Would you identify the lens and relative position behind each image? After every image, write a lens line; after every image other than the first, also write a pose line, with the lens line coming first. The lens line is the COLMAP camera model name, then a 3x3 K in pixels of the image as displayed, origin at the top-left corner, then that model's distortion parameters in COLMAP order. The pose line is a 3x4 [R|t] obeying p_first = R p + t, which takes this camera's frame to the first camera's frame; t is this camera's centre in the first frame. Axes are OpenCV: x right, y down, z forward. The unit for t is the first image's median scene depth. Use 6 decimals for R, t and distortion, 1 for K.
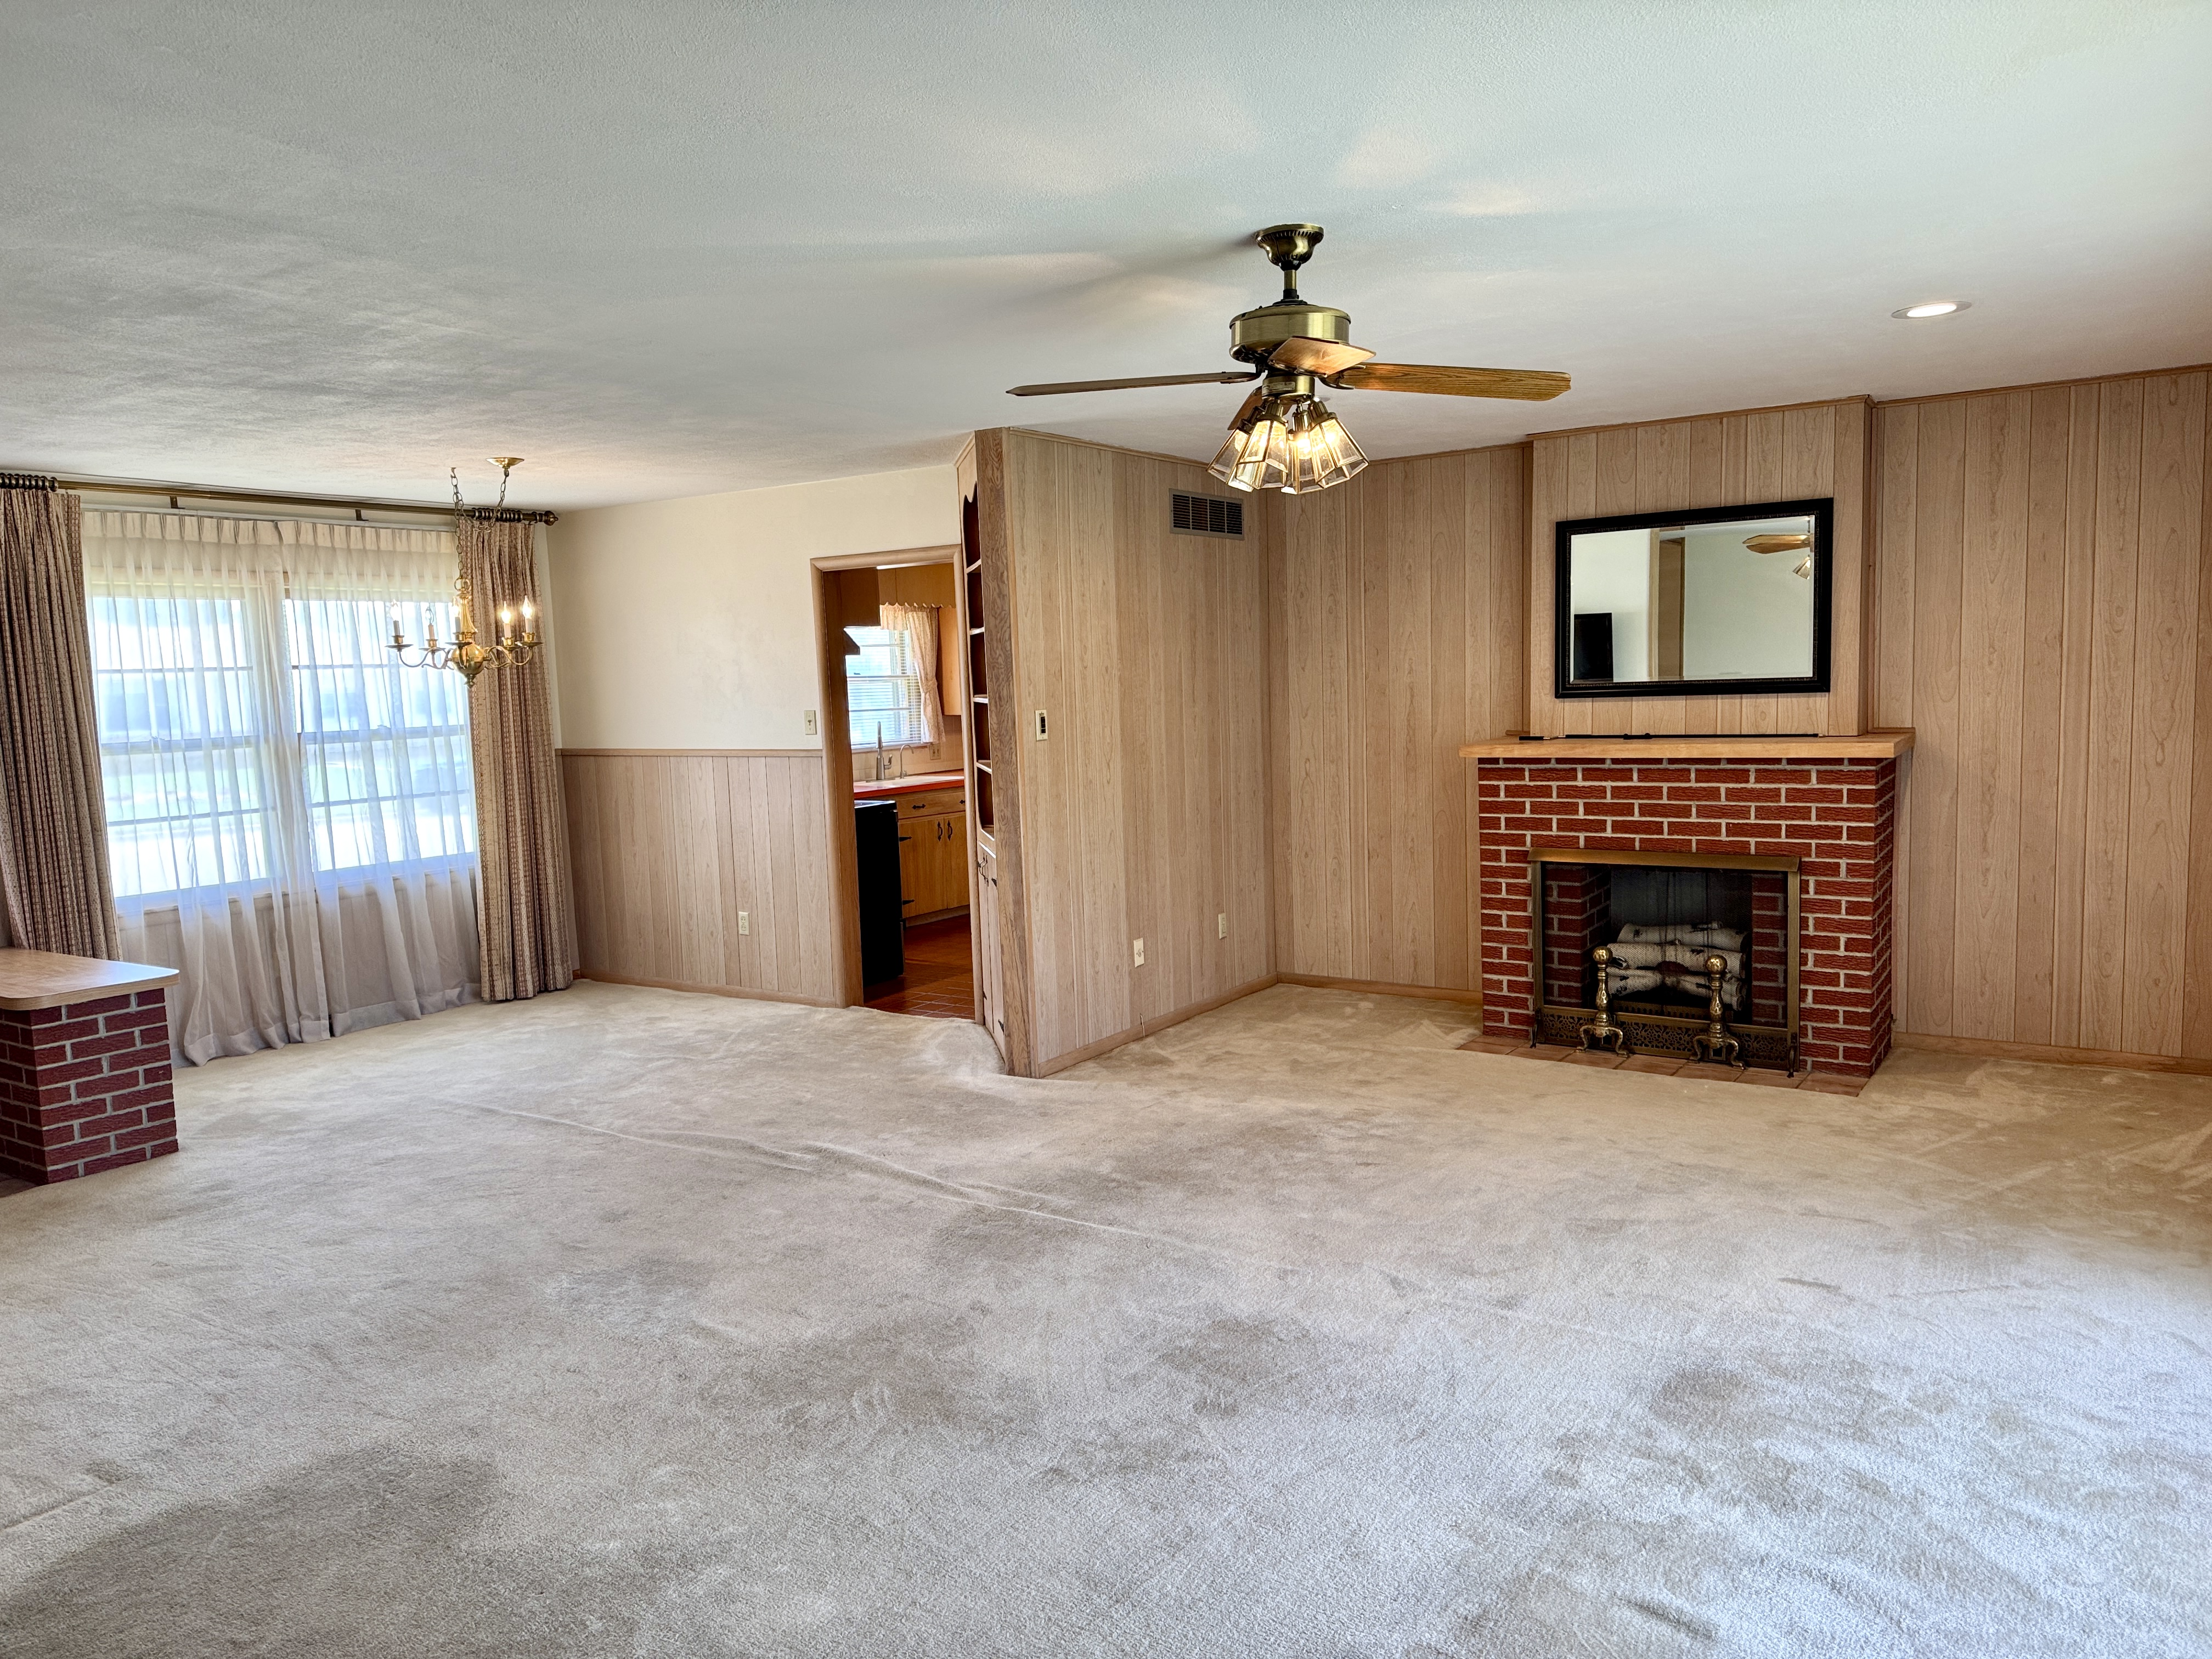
lens RADIAL K [[1536.7, 0, 1106.0], [0, 1536.7, 829.5], [0, 0, 1]] dist [0.162223, -0.271404]
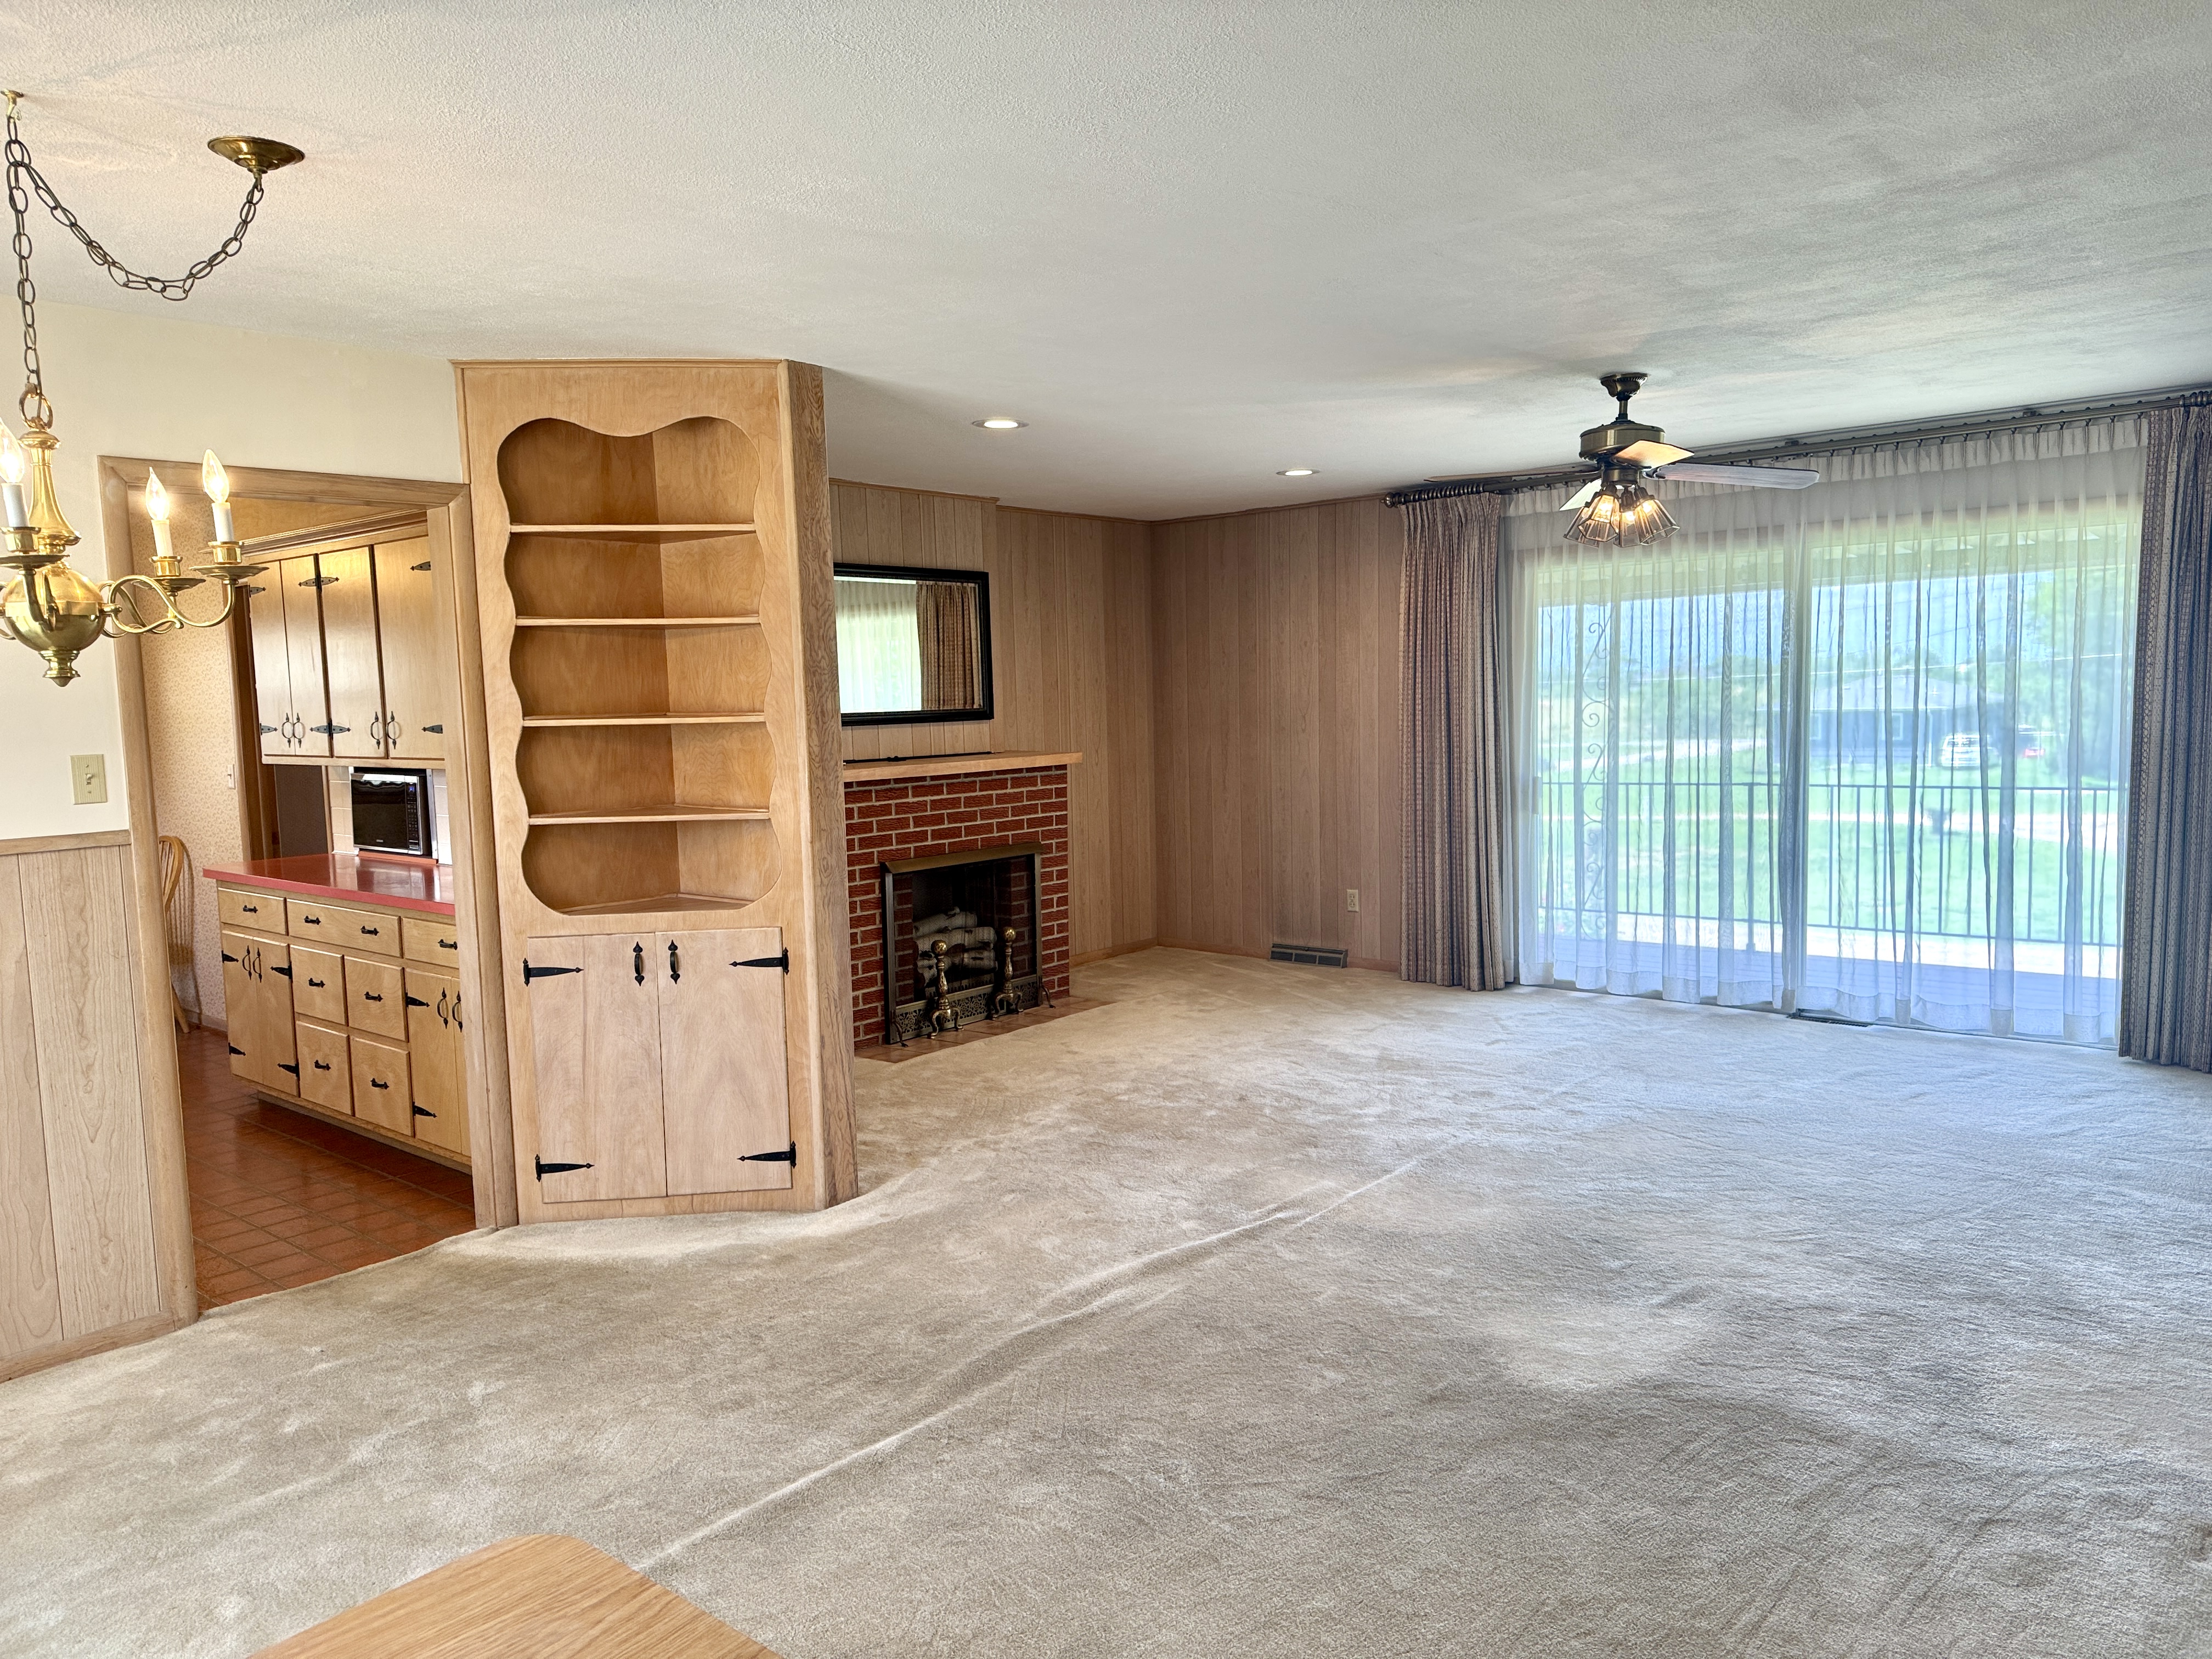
lens RADIAL K [[1536.7, 0, 1106.0], [0, 1536.7, 829.5], [0, 0, 1]] dist [0.162223, -0.271404]
pose [[0.100671, -0.061968, 0.992988, -0.826728], [0.116892, 0.991883, 0.050048, -0.050086], [-0.988029, 0.111034, 0.107097, 0.785068]]
